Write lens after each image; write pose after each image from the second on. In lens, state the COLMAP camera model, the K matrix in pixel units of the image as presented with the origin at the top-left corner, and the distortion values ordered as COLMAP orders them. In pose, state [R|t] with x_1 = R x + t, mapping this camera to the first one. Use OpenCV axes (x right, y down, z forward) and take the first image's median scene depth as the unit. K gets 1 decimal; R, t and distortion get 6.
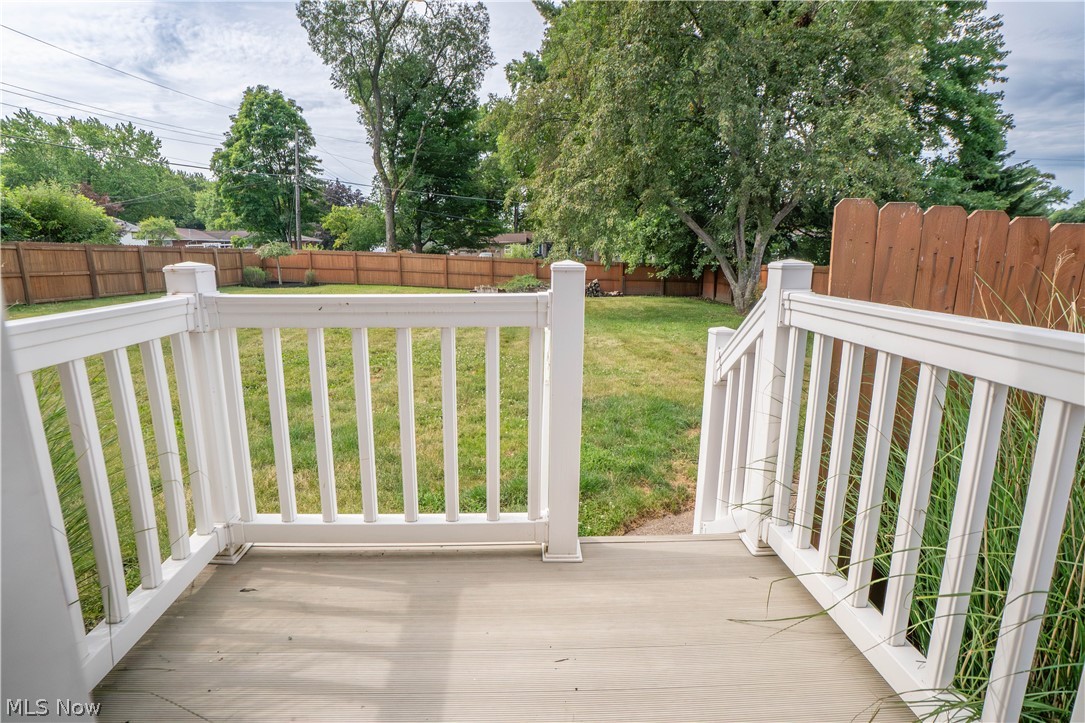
lens RADIAL K [[539.1, 0, 532.4], [0, 539.1, 366.1], [0, 0, 1]] dist [-0.038255, 0.009266]
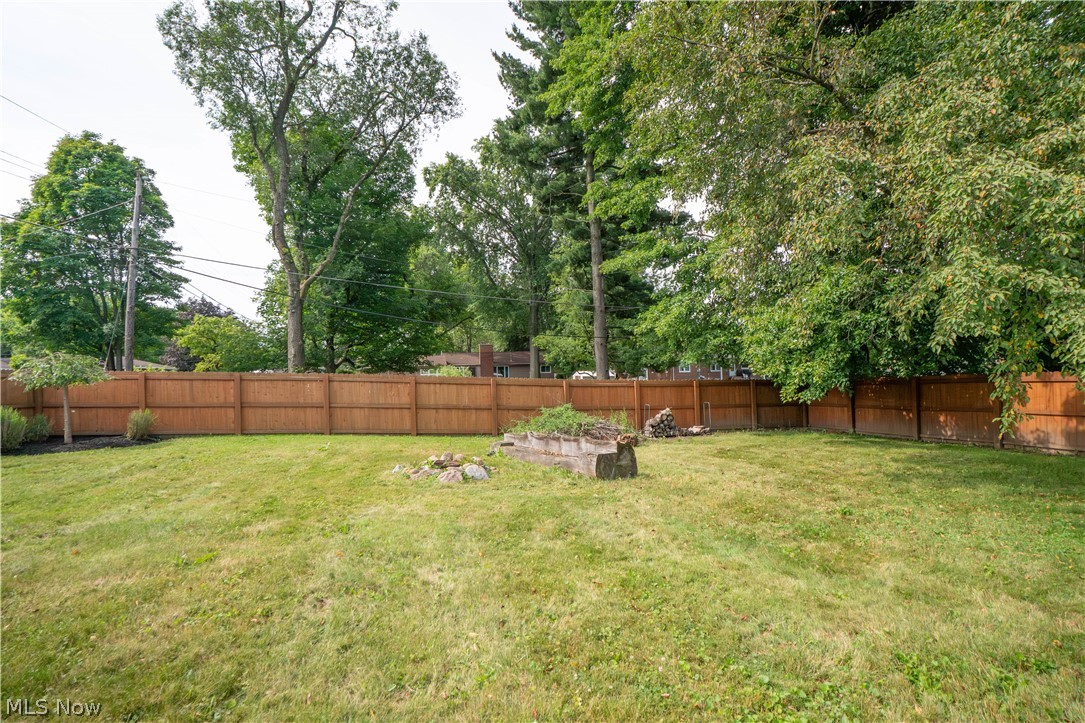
lens RADIAL K [[539.1, 0, 532.4], [0, 539.1, 366.1], [0, 0, 1]] dist [-0.038255, 0.009266]
pose [[0.975076, -0.019541, 0.221010, -0.132213], [0.070144, 0.972174, -0.223510, -0.065829], [-0.210493, 0.233441, 0.949314, 0.351582]]
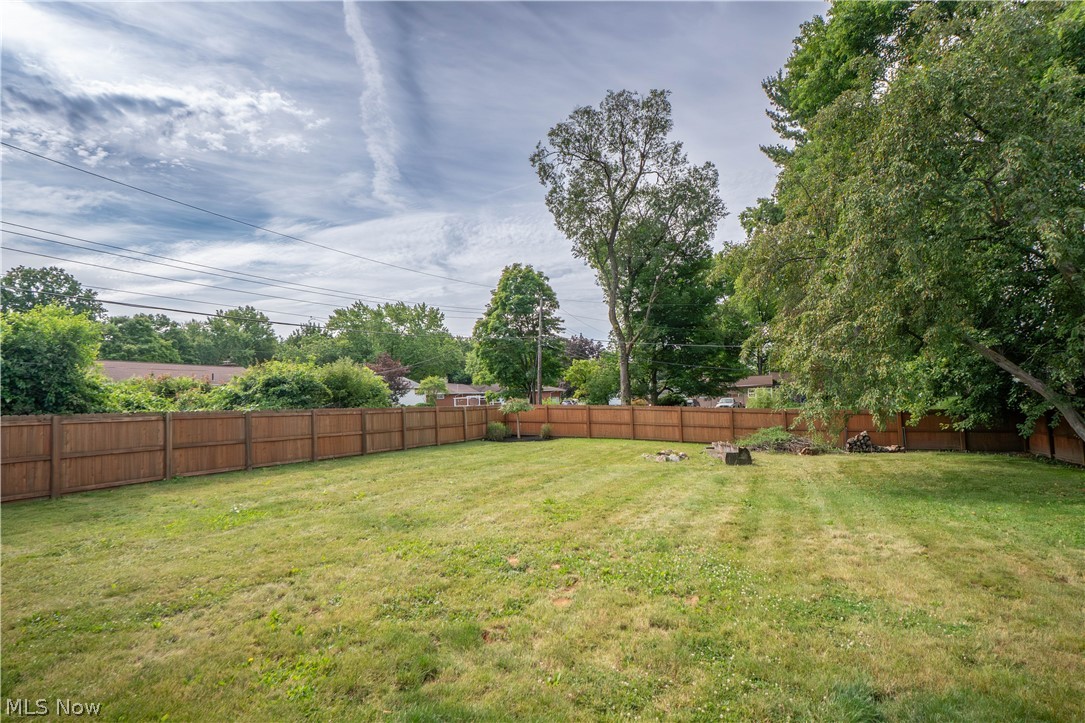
lens RADIAL K [[539.1, 0, 532.4], [0, 539.1, 366.1], [0, 0, 1]] dist [-0.038255, 0.009266]
pose [[0.906366, -0.055897, -0.418779, 0.002648], [-0.055166, 0.967066, -0.248476, -0.021618], [0.418875, 0.248313, 0.873432, 0.040423]]
